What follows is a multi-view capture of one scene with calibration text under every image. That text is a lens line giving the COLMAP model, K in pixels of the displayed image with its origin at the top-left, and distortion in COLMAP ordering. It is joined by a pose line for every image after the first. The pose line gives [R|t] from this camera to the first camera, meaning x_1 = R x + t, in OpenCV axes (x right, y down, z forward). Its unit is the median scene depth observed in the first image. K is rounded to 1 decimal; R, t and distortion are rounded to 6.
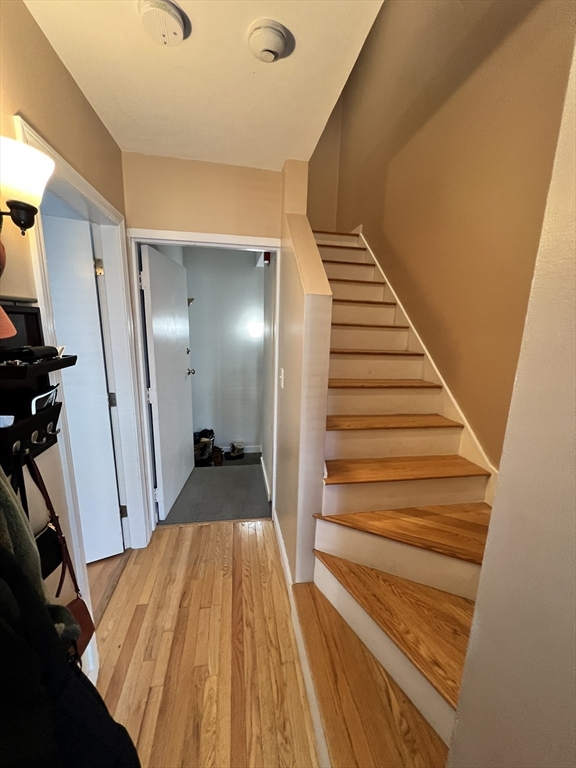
lens RADIAL K [[306.5, 0, 287.1], [0, 306.5, 385.3], [0, 0, 1]] dist [-0.000023, 0.000596]
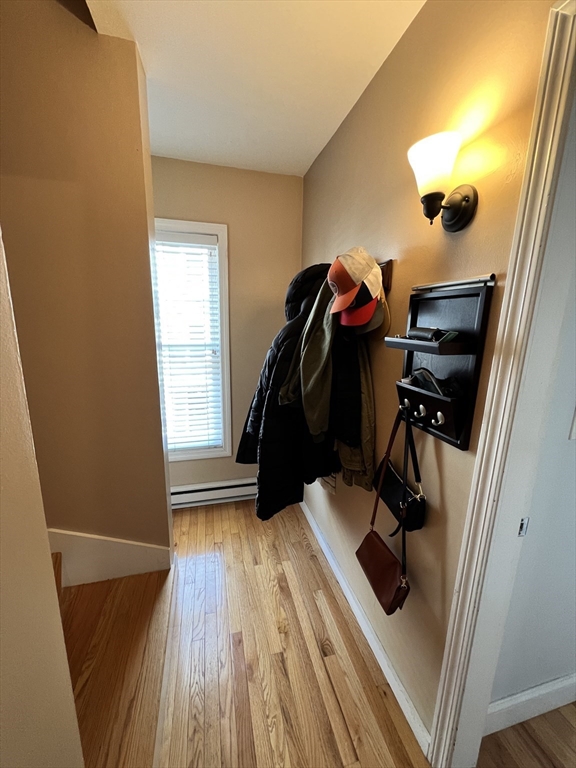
lens RADIAL K [[306.5, 0, 287.1], [0, 306.5, 385.3], [0, 0, 1]] dist [-0.000023, 0.000596]
pose [[-0.995211, -0.027822, -0.093711, -0.171977], [-0.063139, 0.914804, 0.398933, -0.242237], [0.074628, 0.402939, -0.912179, 1.445888]]
